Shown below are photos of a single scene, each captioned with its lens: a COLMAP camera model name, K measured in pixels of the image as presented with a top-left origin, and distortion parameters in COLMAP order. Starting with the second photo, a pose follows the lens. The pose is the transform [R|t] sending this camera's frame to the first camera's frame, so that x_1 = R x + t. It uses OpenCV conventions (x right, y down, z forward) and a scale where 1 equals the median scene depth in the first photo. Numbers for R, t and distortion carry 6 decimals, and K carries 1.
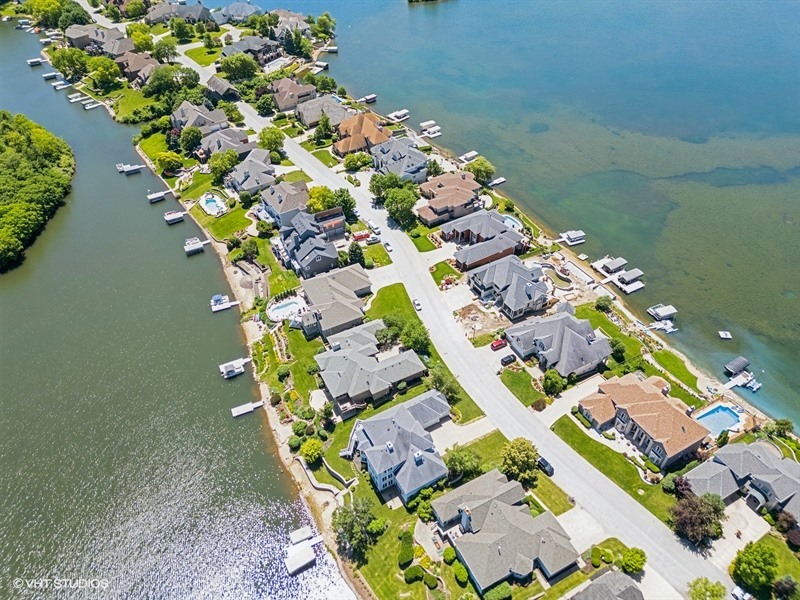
lens RADIAL K [[556.2, 0, 400.0], [0, 556.2, 300.0], [0, 0, 1]] dist [0.078563, -0.078184]
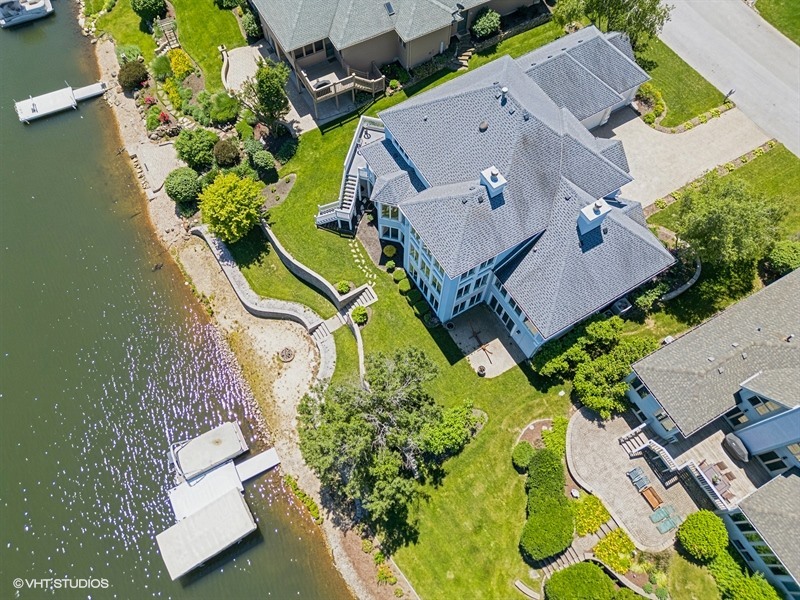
lens RADIAL K [[563.2, 0, 400.0], [0, 563.2, 300.0], [0, 0, 1]] dist [0.060625, -0.044383]
pose [[0.999633, -0.014295, 0.023025, -0.066480], [0.004389, 0.923760, 0.382948, 0.193874], [-0.026744, -0.382706, 0.923483, 0.675334]]
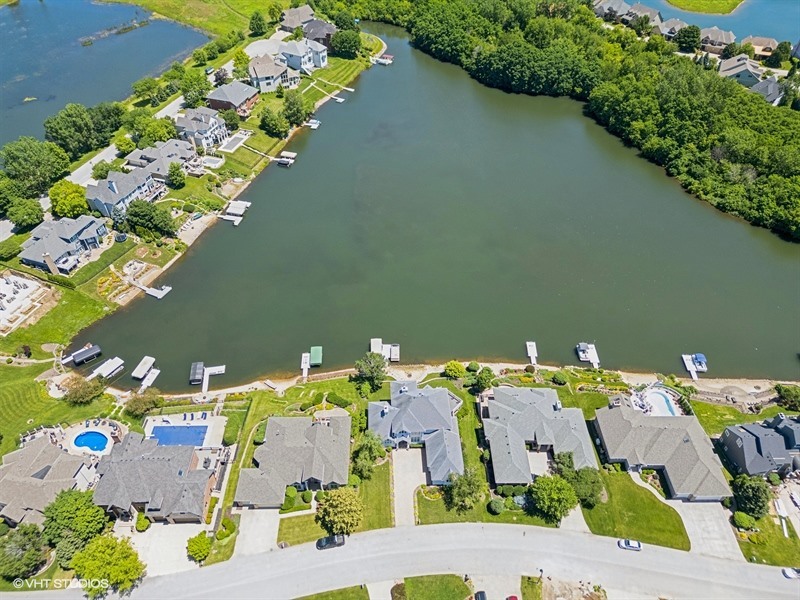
lens RADIAL K [[556.2, 0, 400.0], [0, 556.2, 300.0], [0, 0, 1]] dist [0.078563, -0.078184]
pose [[-0.454401, 0.623887, -0.635834, 0.524077], [-0.597881, 0.315524, 0.736874, -0.542746], [0.660347, 0.714989, 0.229636, 0.584299]]
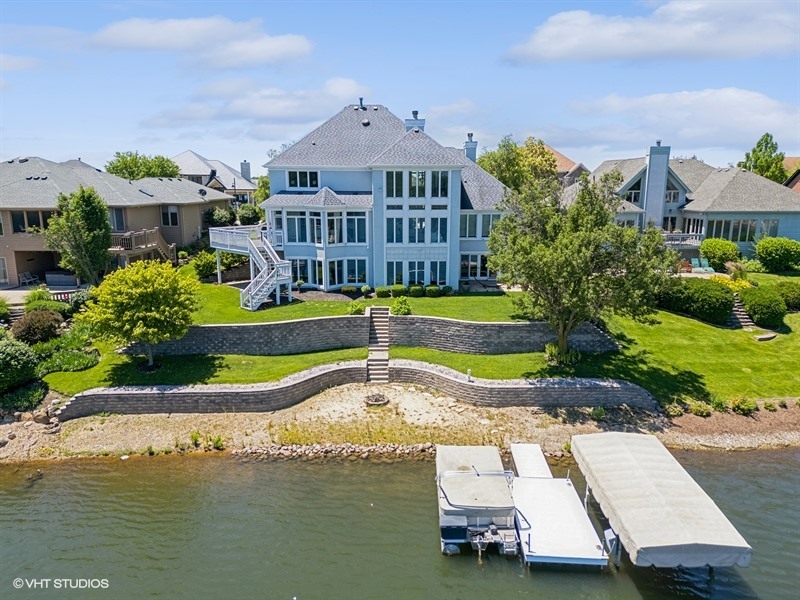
lens RADIAL K [[576.5, 0, 400.0], [0, 576.5, 300.0], [0, 0, 1]] dist [0.053292, -0.034774]
pose [[0.490244, -0.171608, 0.854524, -0.303342], [0.581847, 0.794407, -0.174273, 0.367333], [-0.648934, 0.582639, 0.489303, 0.843682]]
